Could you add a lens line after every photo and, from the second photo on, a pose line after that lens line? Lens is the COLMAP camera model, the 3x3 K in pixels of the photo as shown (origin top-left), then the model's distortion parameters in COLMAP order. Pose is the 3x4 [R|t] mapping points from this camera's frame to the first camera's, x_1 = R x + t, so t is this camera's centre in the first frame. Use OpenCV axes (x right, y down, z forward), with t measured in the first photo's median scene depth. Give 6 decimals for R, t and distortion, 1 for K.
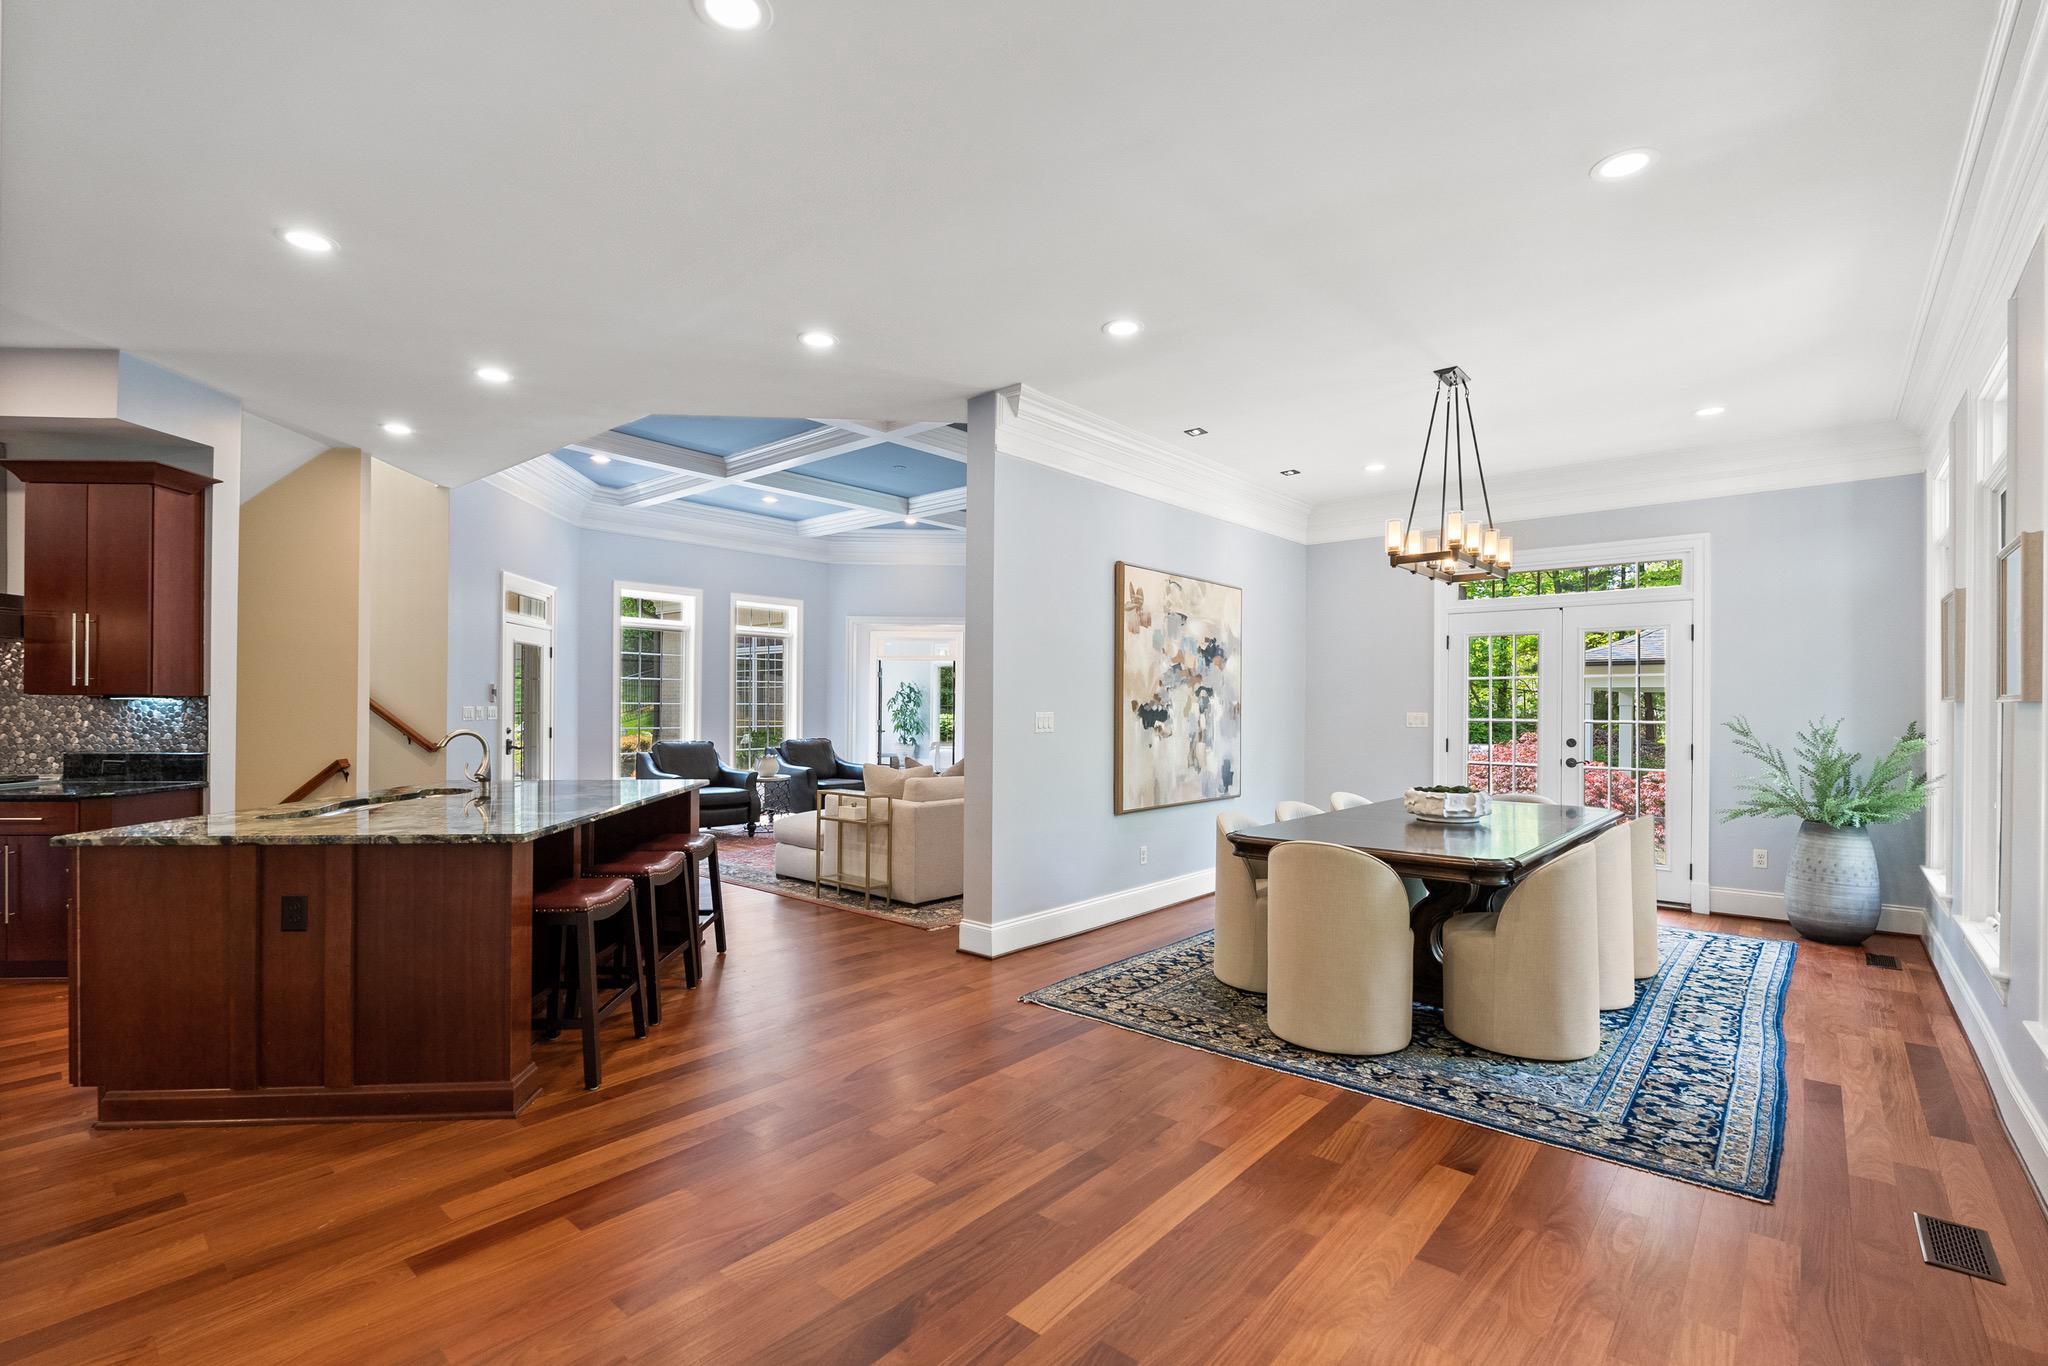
lens RADIAL K [[918.6, 0, 1025.9], [0, 918.6, 702.8], [0, 0, 1]] dist [-0.005244, 0.000373]
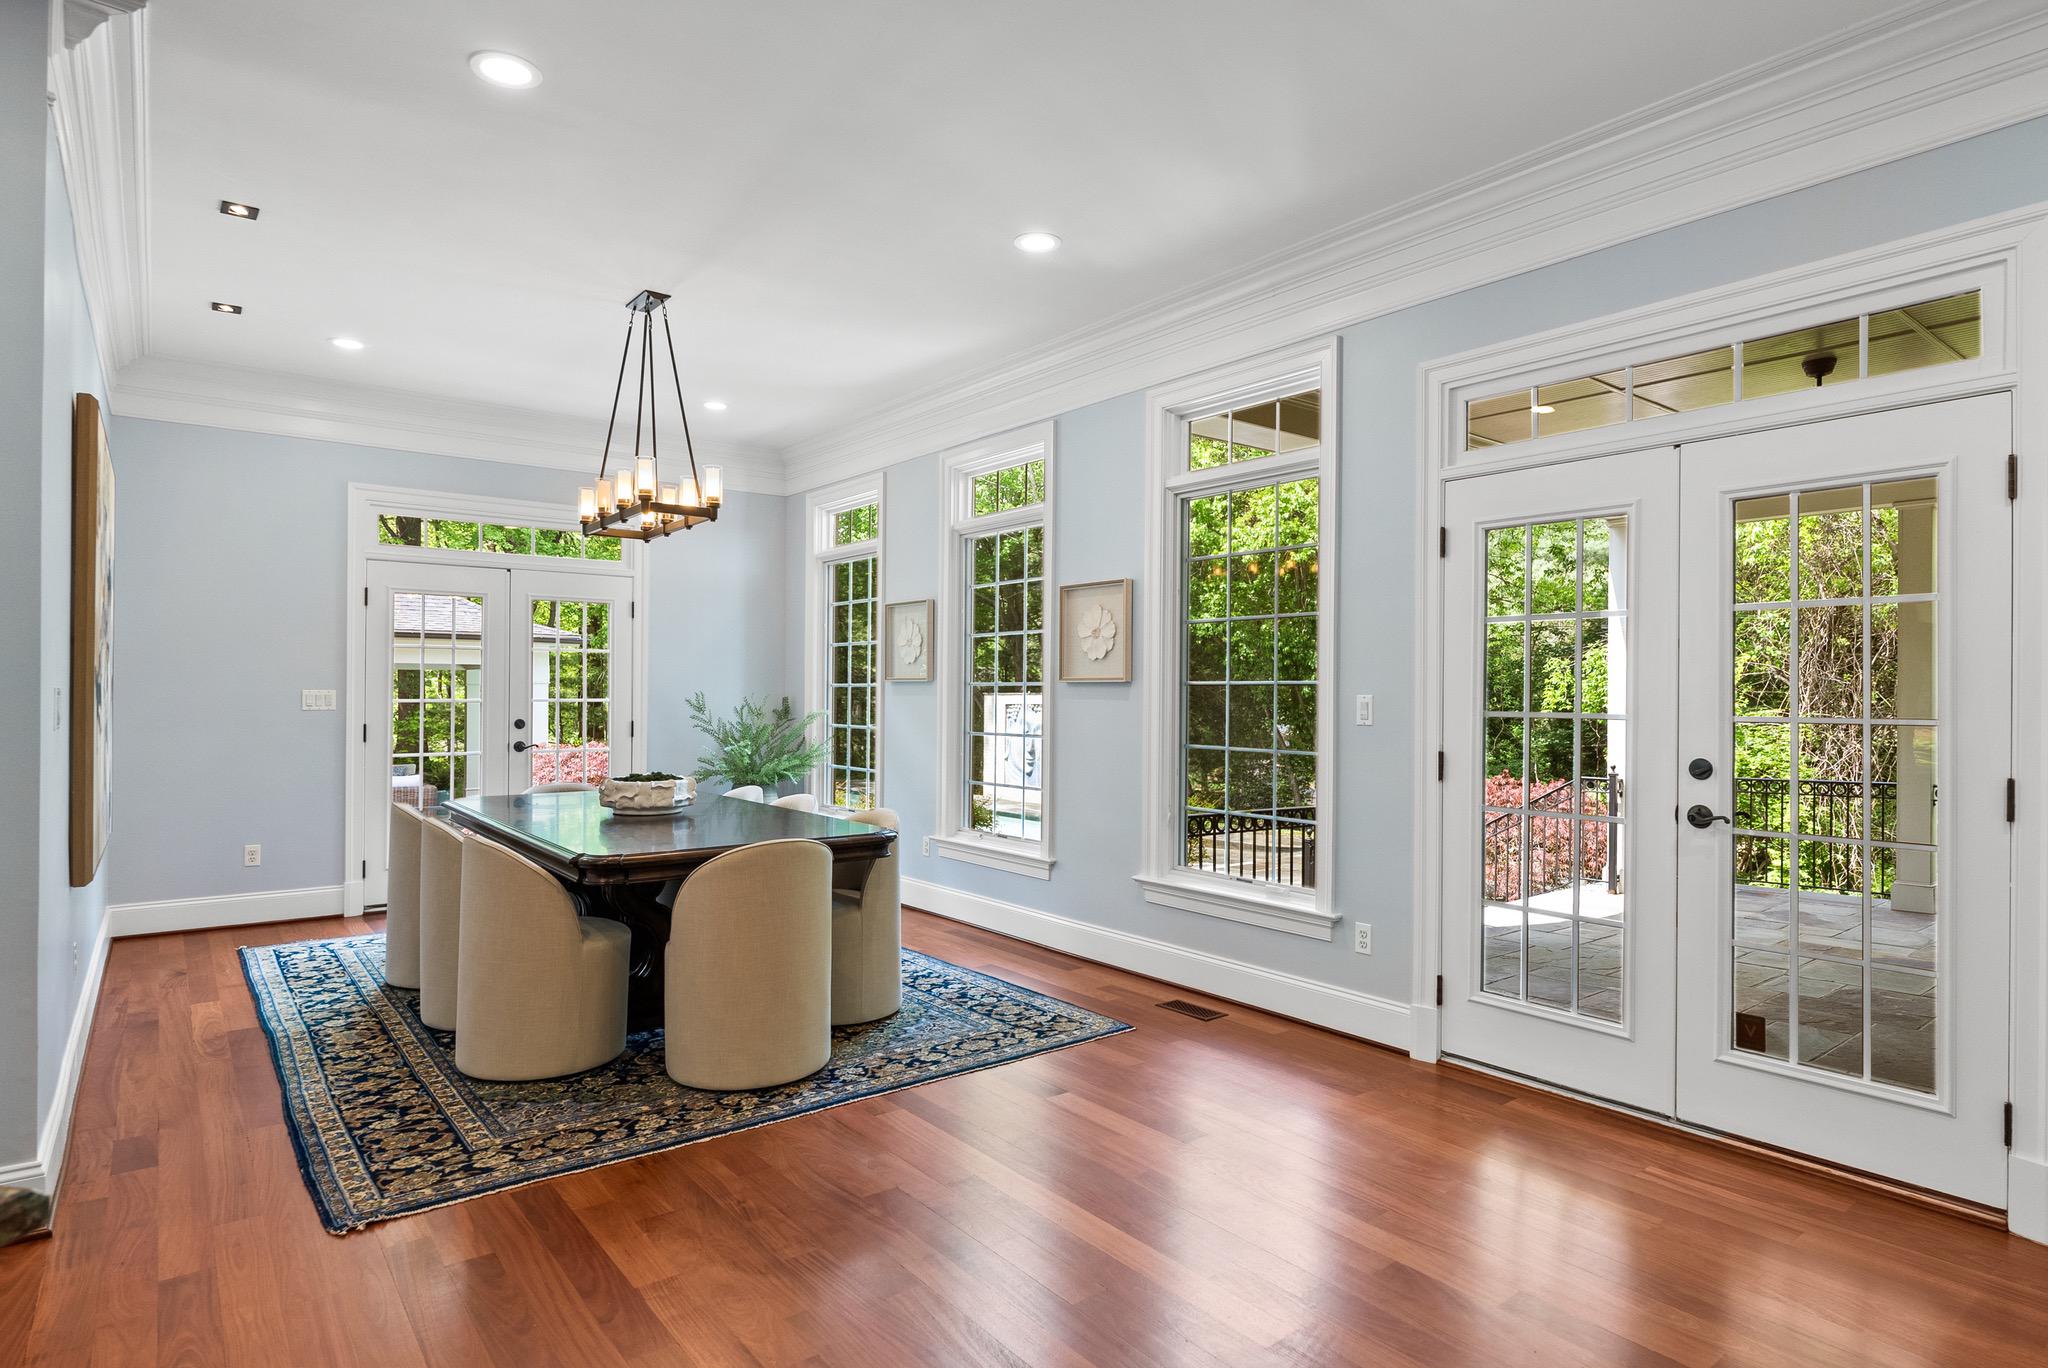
lens RADIAL K [[1098.9, 0, 1024.9], [0, 1098.9, 688.3], [0, 0, 1]] dist [-0.003616, 0.000771]
pose [[0.197419, 0.003717, 0.980312, -0.635936], [-0.009484, 0.999953, -0.001881, 0.011382], [-0.980273, -0.008926, 0.197445, 0.578316]]
